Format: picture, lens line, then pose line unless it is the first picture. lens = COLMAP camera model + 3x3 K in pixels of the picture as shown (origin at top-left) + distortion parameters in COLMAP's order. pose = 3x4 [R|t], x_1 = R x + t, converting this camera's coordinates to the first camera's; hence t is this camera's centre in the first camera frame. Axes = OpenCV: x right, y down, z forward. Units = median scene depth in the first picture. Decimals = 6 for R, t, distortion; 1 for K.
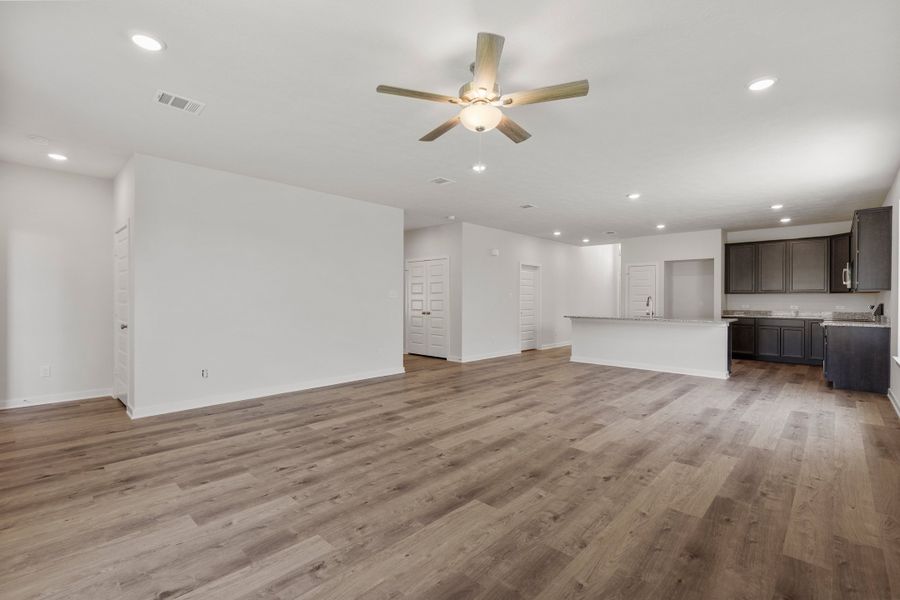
lens RADIAL K [[407.5, 0, 450.7], [0, 407.5, 294.9], [0, 0, 1]] dist [0.001345, 0.001320]
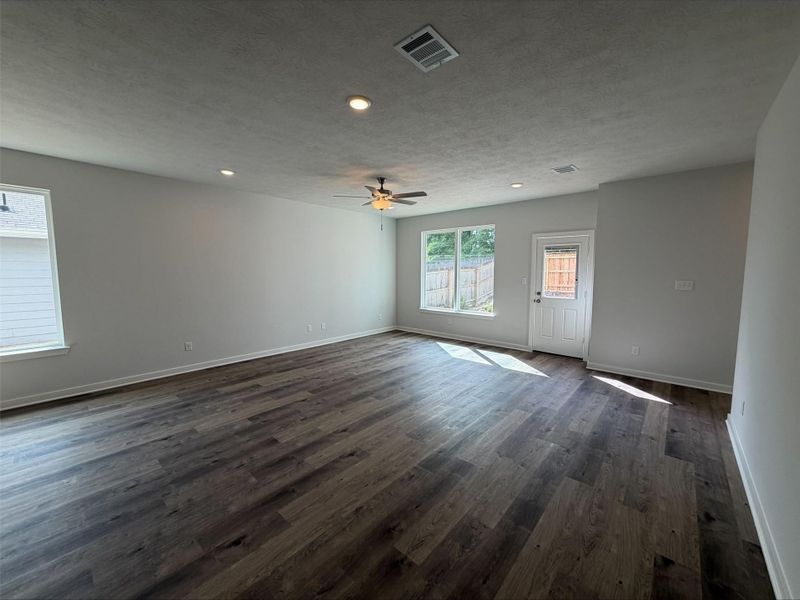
lens RADIAL K [[320.0, 0, 400.6], [0, 320.0, 297.3], [0, 0, 1]] dist [-0.000456, -0.000549]
pose [[-0.999311, -0.002021, -0.037073, 0.025668], [-0.004771, 0.997231, 0.074217, -0.049815], [0.036820, 0.074343, -0.996553, 1.915845]]
